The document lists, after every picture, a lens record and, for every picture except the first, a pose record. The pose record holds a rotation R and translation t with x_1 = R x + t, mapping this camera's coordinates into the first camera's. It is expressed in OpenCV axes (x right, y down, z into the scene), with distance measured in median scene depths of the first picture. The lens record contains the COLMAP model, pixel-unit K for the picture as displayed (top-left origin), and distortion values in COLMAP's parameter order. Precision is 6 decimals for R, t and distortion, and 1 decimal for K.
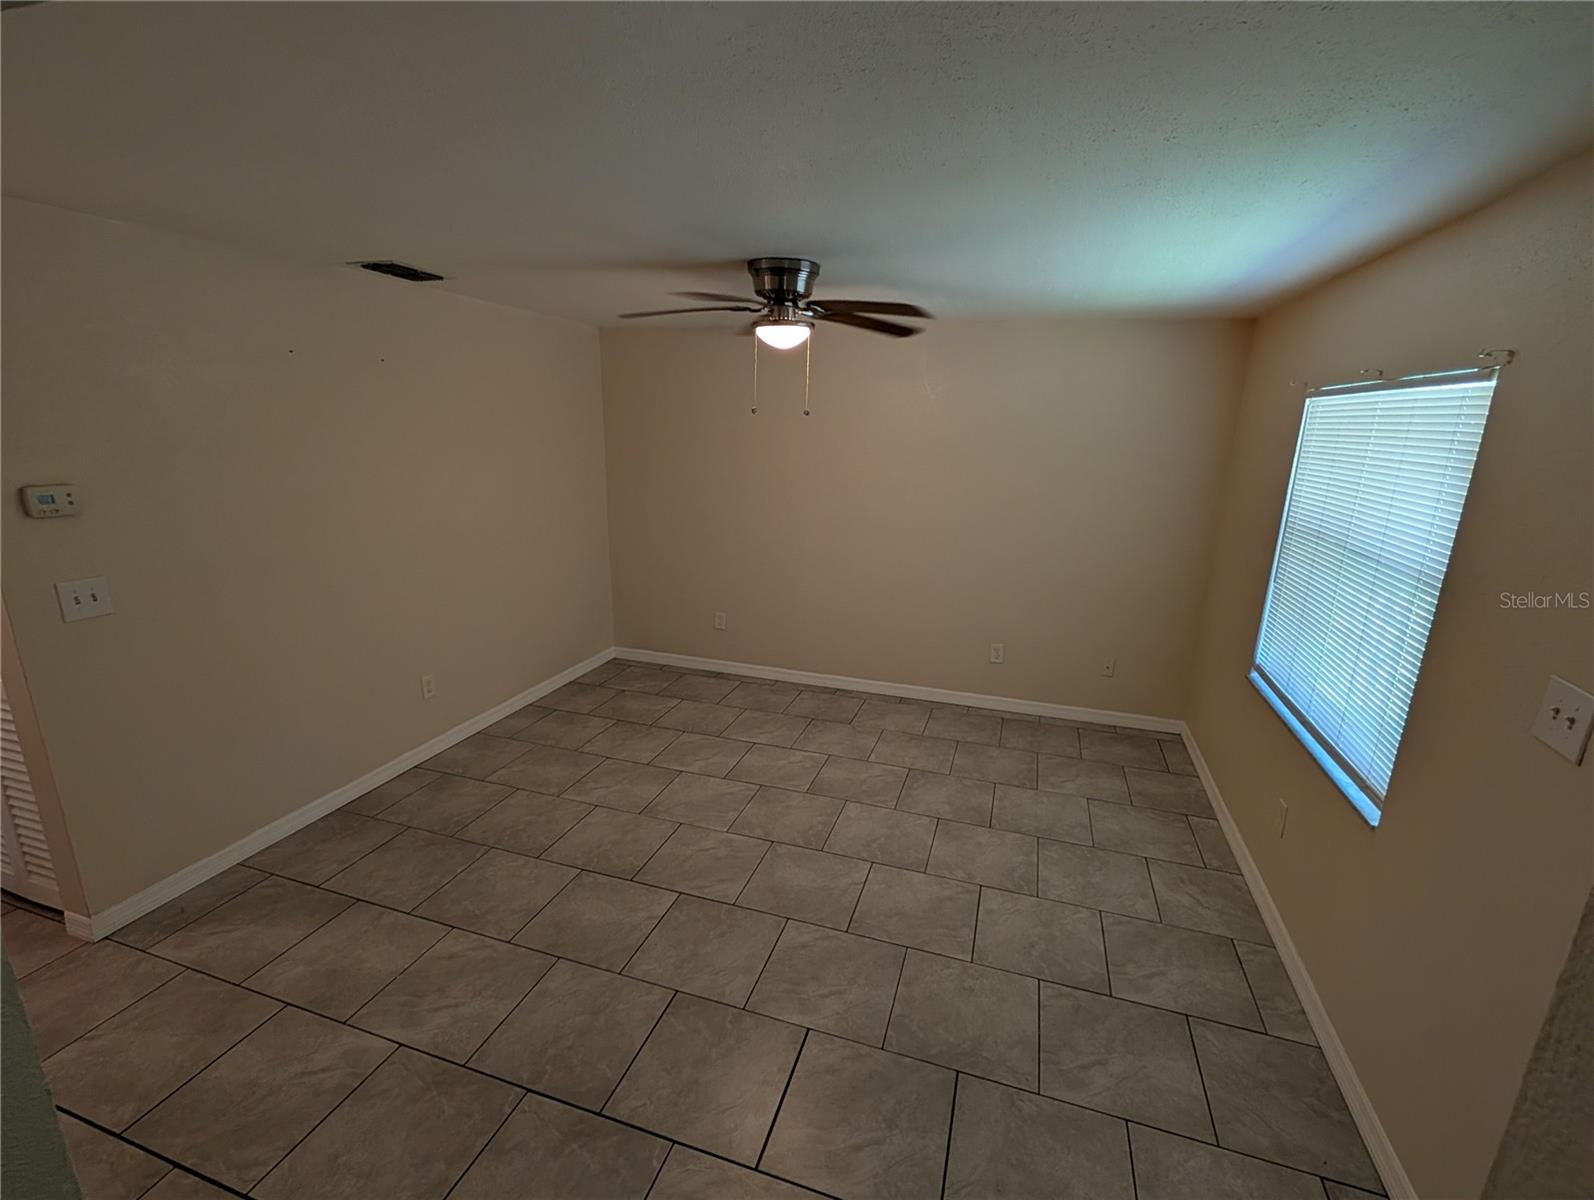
lens RADIAL K [[706.4, 0, 802.7], [0, 706.4, 596.1], [0, 0, 1]] dist [-0.001440, 0.000207]
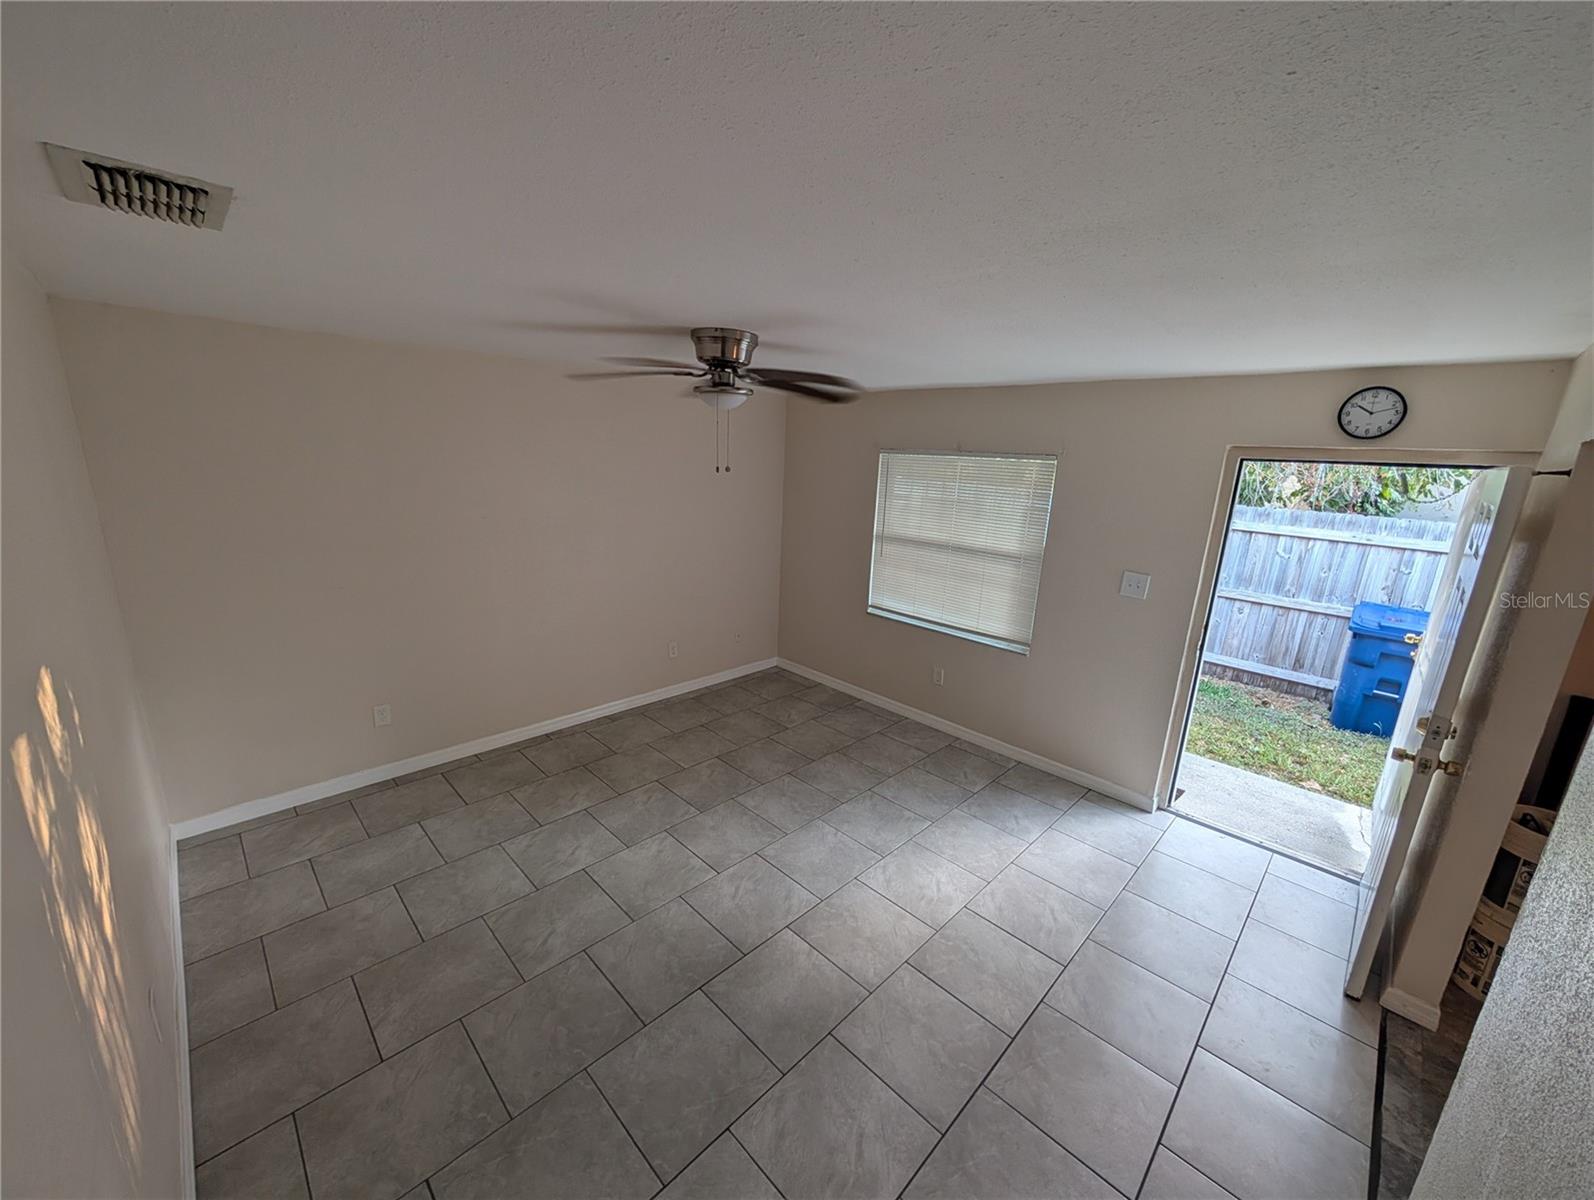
lens RADIAL K [[615.0, 0, 794.9], [0, 615.0, 600.5], [0, 0, 1]] dist [0.000968, -0.000290]
pose [[0.456299, -0.210937, 0.864463, -0.824309], [0.183165, 0.972957, 0.140728, -0.175413], [-0.870771, 0.094126, 0.482596, 0.475367]]
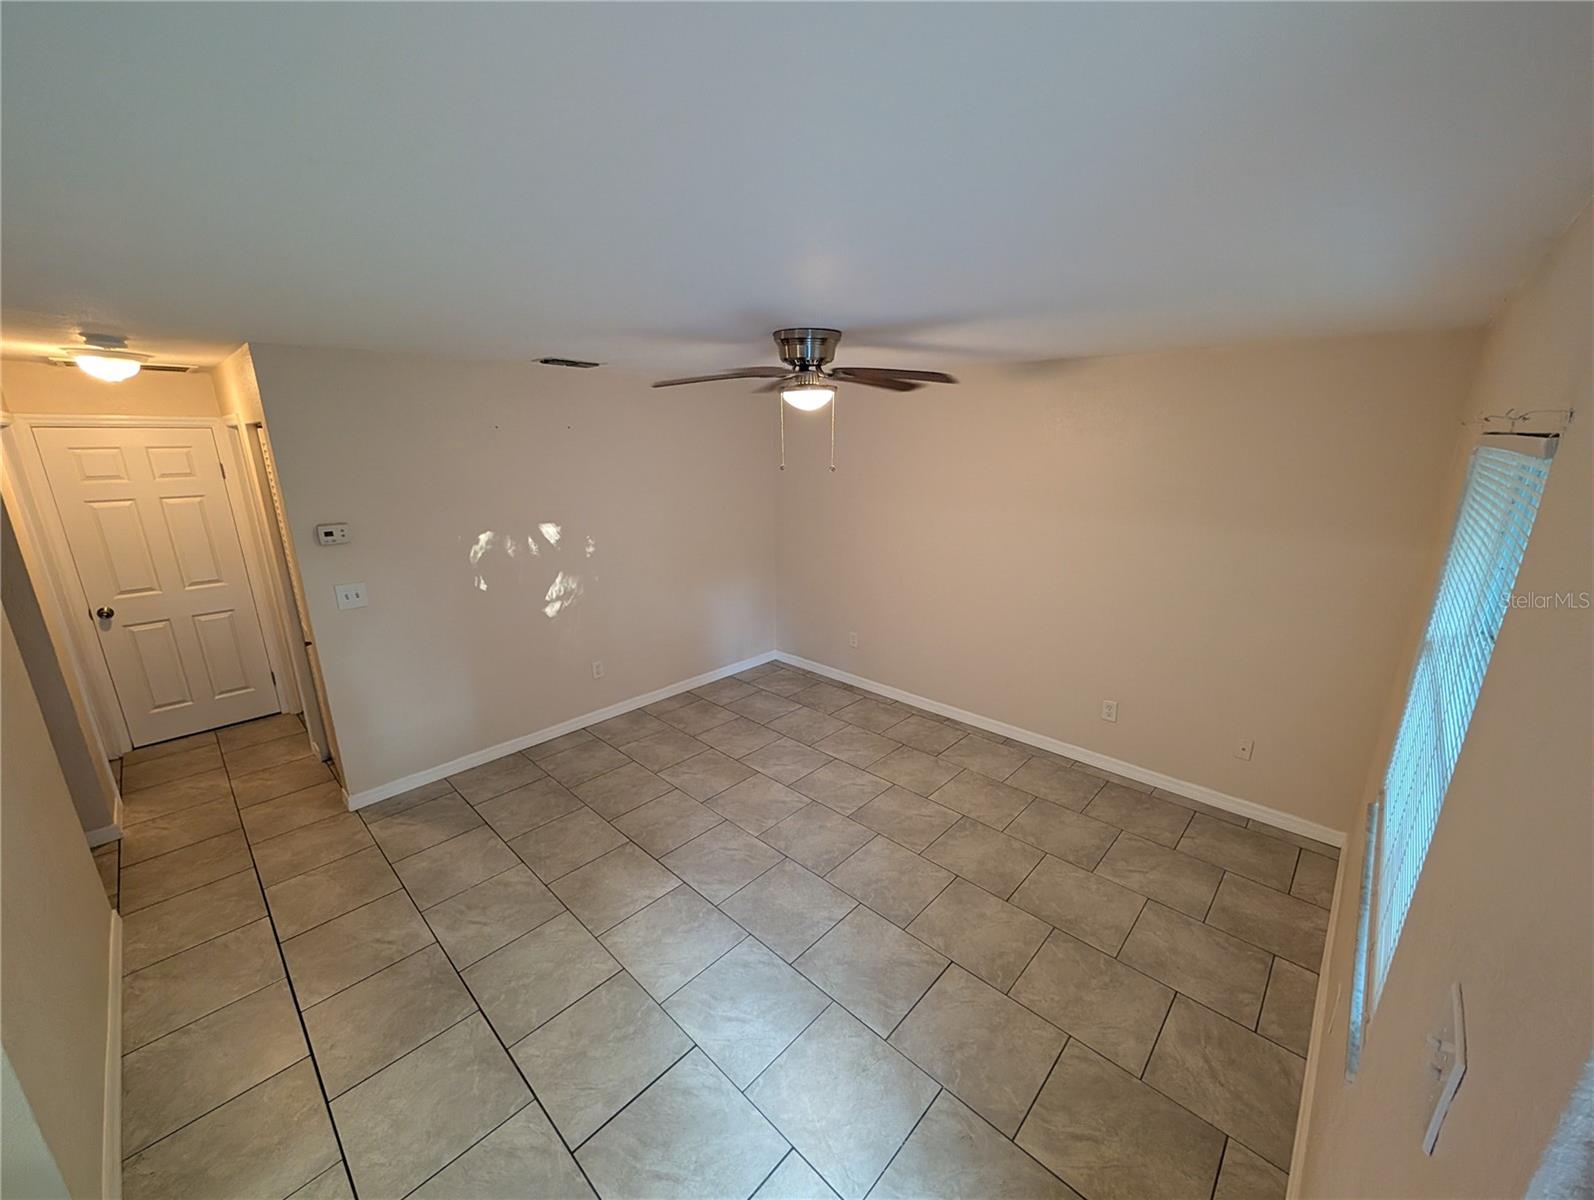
lens RADIAL K [[615.0, 0, 797.4], [0, 615.0, 597.0], [0, 0, 1]] dist [0.000968, -0.000290]
pose [[0.901848, 0.083340, -0.423938, 0.371122], [-0.080501, 0.996450, 0.024637, -0.086538], [0.424487, 0.011908, 0.905356, 0.144465]]
